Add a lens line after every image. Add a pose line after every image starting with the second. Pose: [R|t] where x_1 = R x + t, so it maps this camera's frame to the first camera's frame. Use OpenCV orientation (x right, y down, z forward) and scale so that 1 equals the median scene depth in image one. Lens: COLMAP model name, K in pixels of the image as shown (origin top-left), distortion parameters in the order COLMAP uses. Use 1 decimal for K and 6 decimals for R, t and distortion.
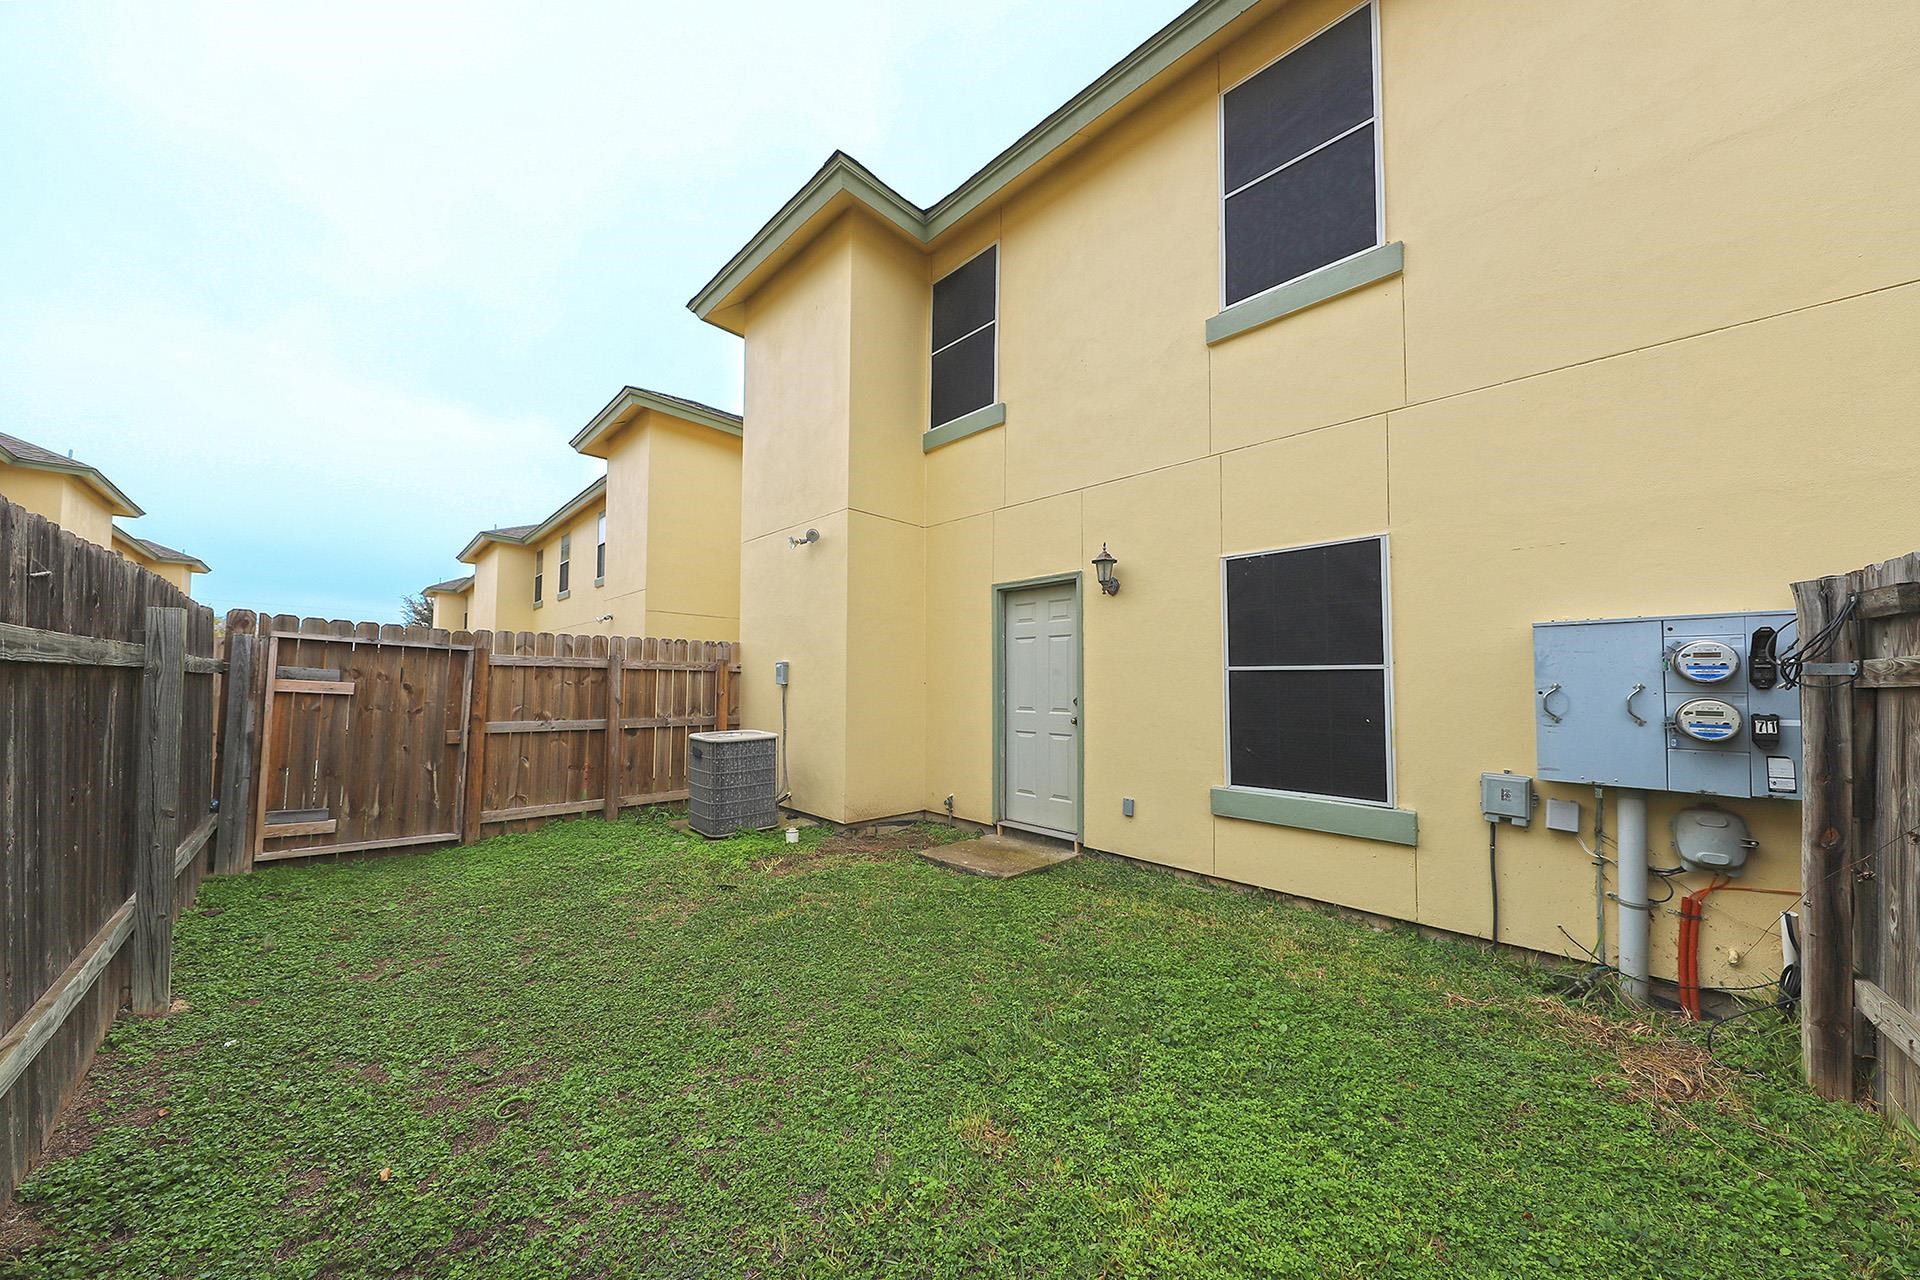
lens RADIAL K [[628.9, 0, 967.3], [0, 628.9, 666.8], [0, 0, 1]] dist [0.001258, -0.005174]
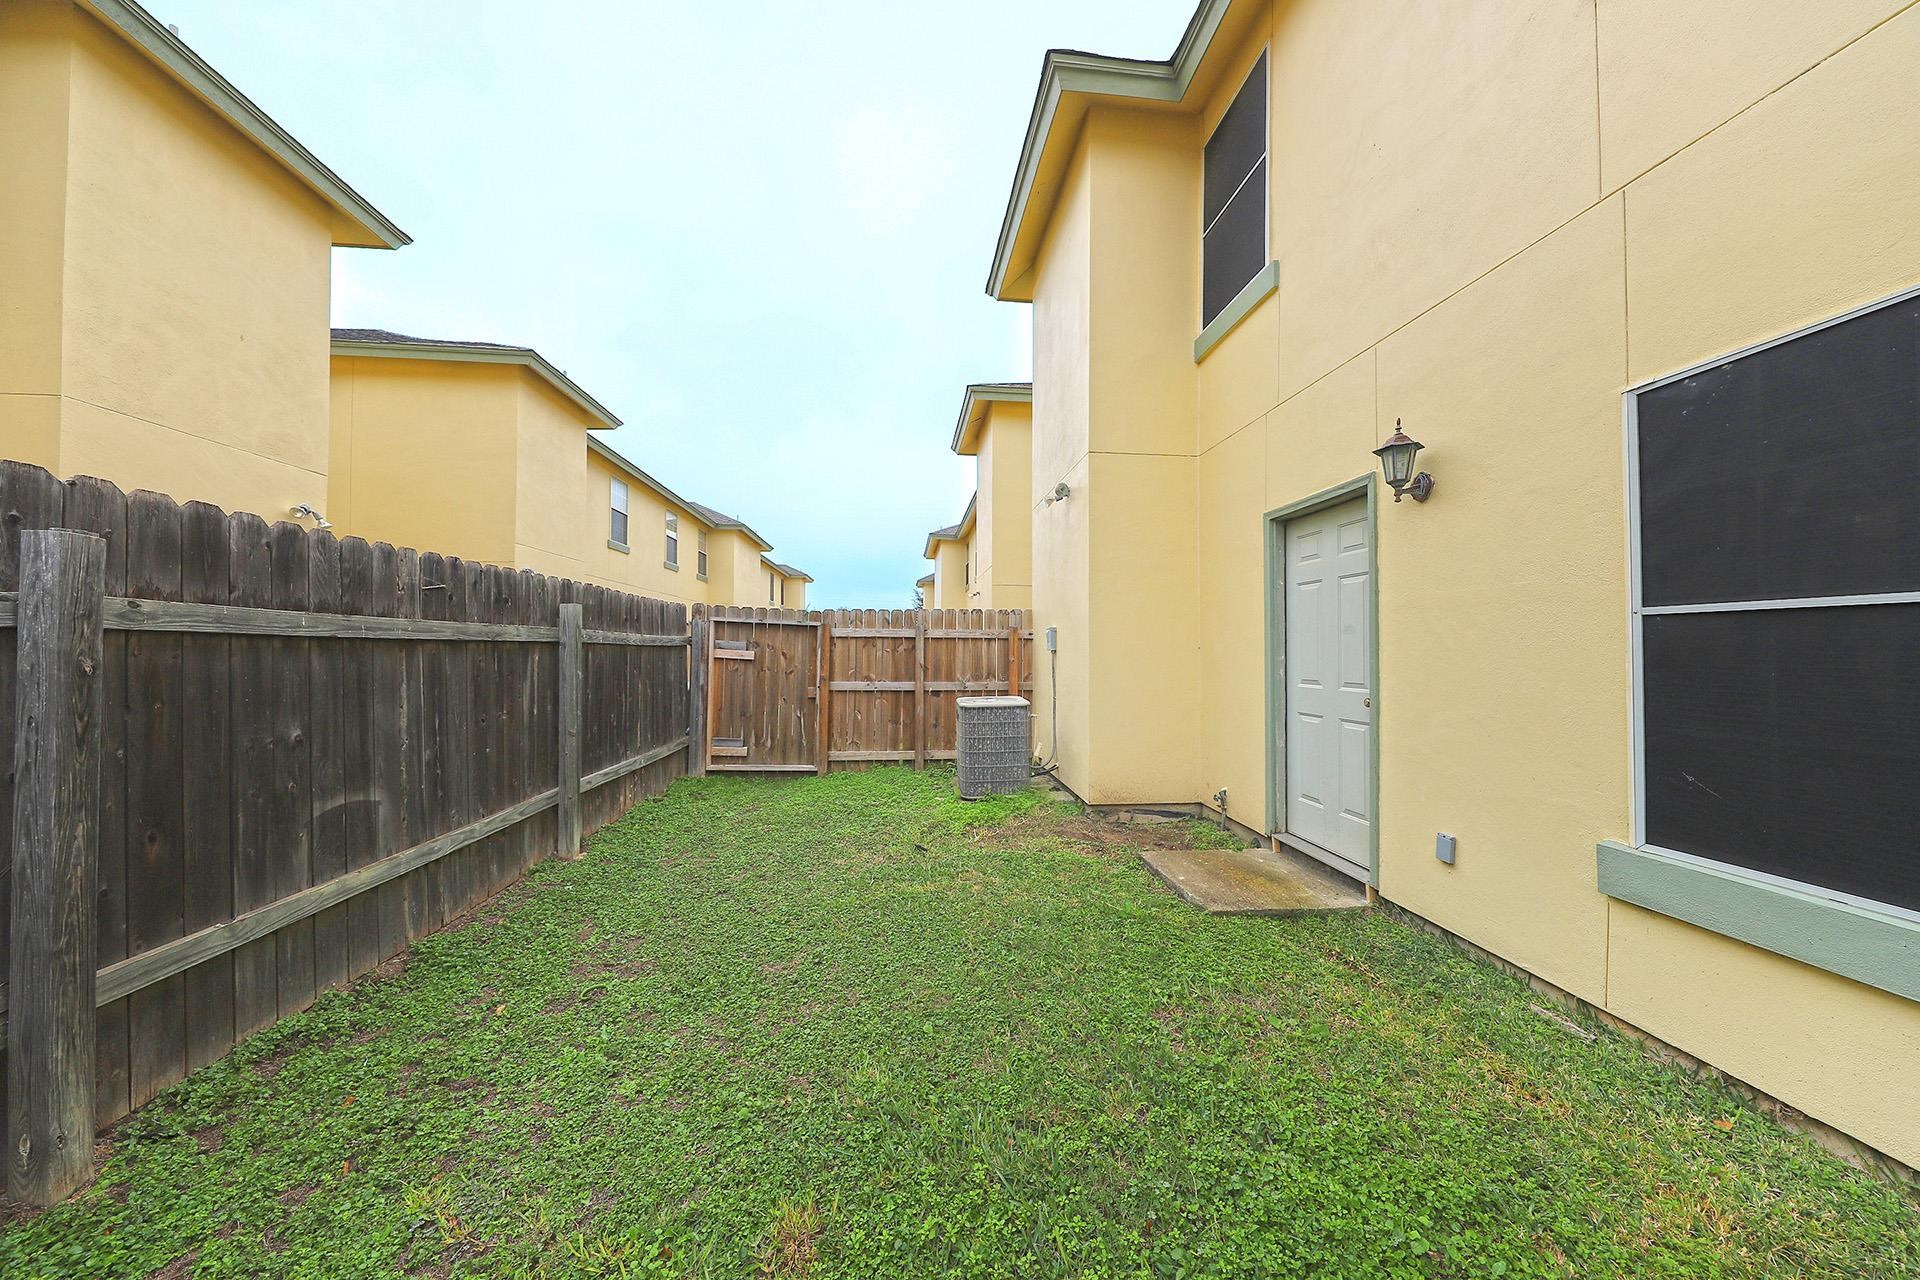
lens RADIAL K [[620.3, 0, 953.5], [0, 620.3, 650.3], [0, 0, 1]] dist [0.000658, -0.004981]
pose [[0.764577, -0.007014, -0.644495, 0.240639], [0.023406, 0.999583, 0.016889, 0.009635], [0.644108, -0.027998, 0.764422, 0.210640]]
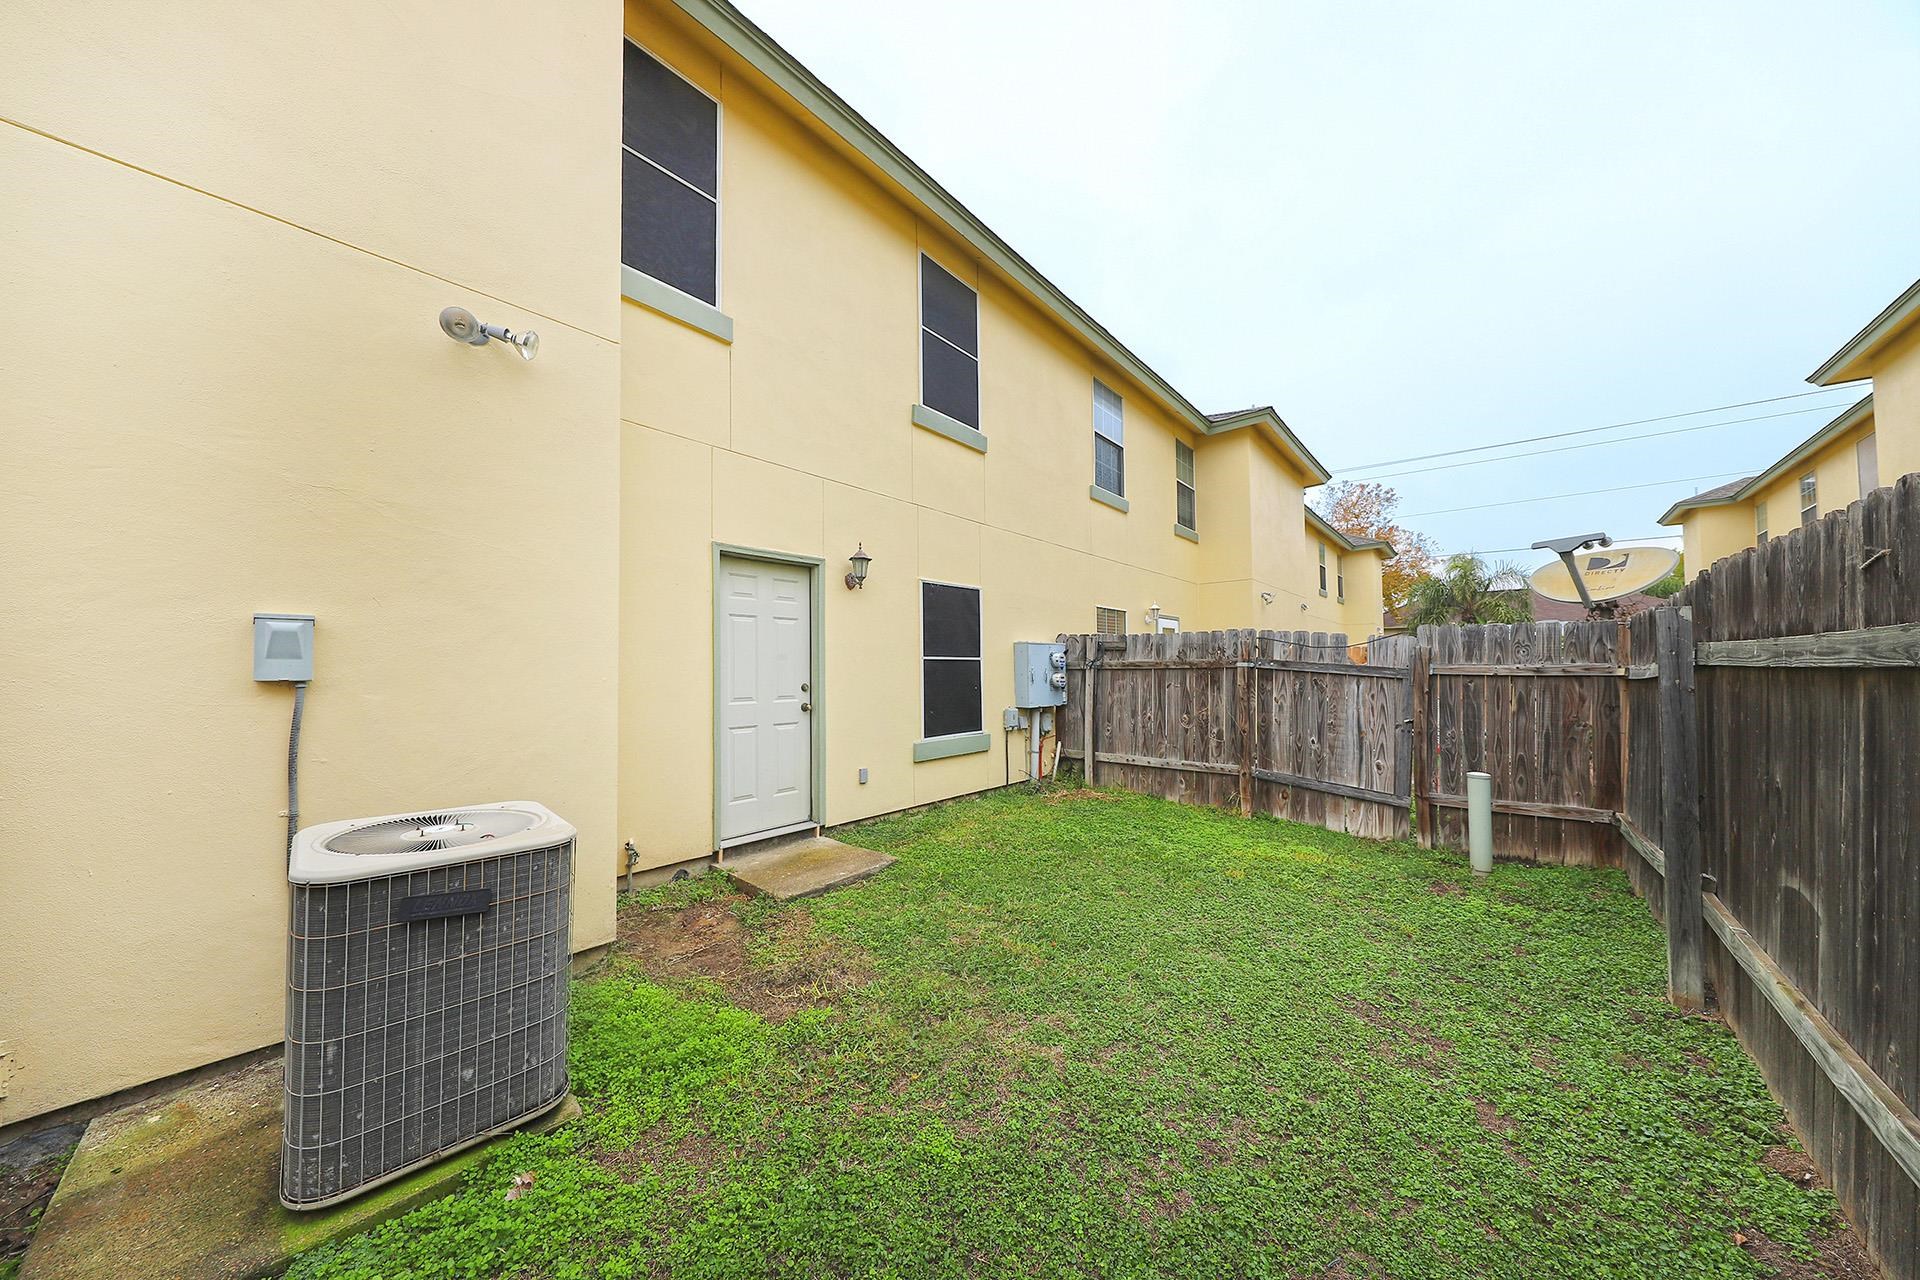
lens RADIAL K [[620.3, 0, 953.5], [0, 620.3, 650.3], [0, 0, 1]] dist [0.000658, -0.004981]
pose [[-0.077203, 0.017416, 0.996863, -0.772743], [-0.029759, 0.999362, -0.019765, 0.008476], [-0.996571, -0.031192, -0.076636, 0.800223]]
